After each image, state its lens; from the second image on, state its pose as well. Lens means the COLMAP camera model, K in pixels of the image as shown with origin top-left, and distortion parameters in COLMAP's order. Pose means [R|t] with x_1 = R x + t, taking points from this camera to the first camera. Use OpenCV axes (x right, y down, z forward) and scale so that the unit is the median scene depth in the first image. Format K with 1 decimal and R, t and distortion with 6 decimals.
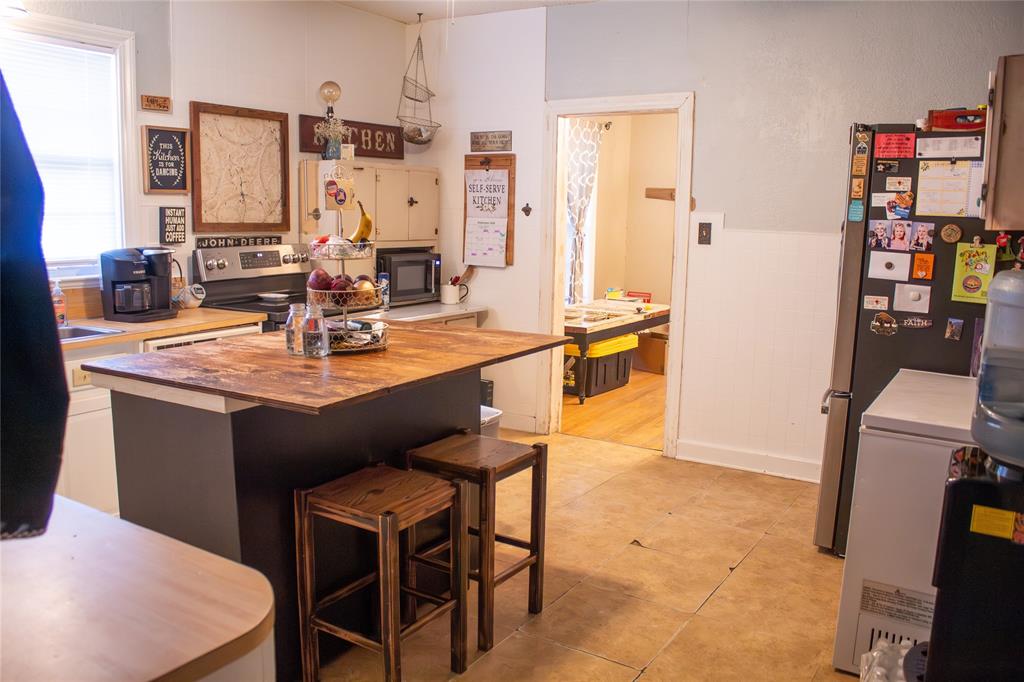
lens RADIAL K [[850.2, 0, 511.6], [0, 850.2, 343.0], [0, 0, 1]] dist [-0.128589, 0.085590]
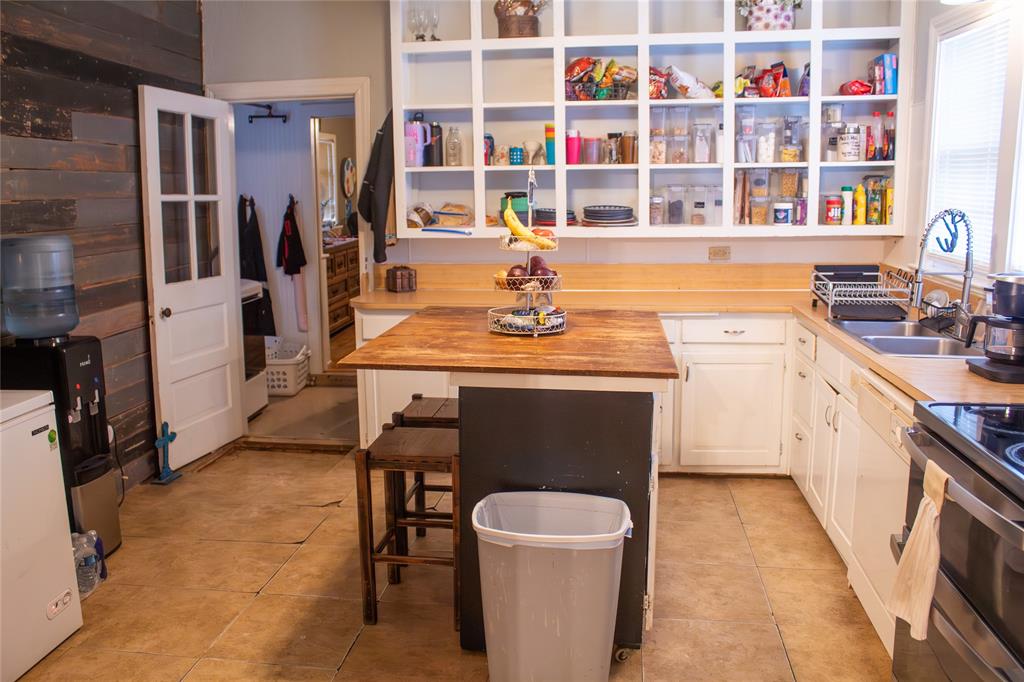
lens RADIAL K [[850.2, 0, 511.4], [0, 850.2, 340.1], [0, 0, 1]] dist [-0.128589, 0.085590]
pose [[-0.902350, 0.063551, -0.426293, 0.281474], [-0.074644, 0.951082, 0.299786, -0.302549], [0.424491, 0.302332, -0.853465, 1.848421]]
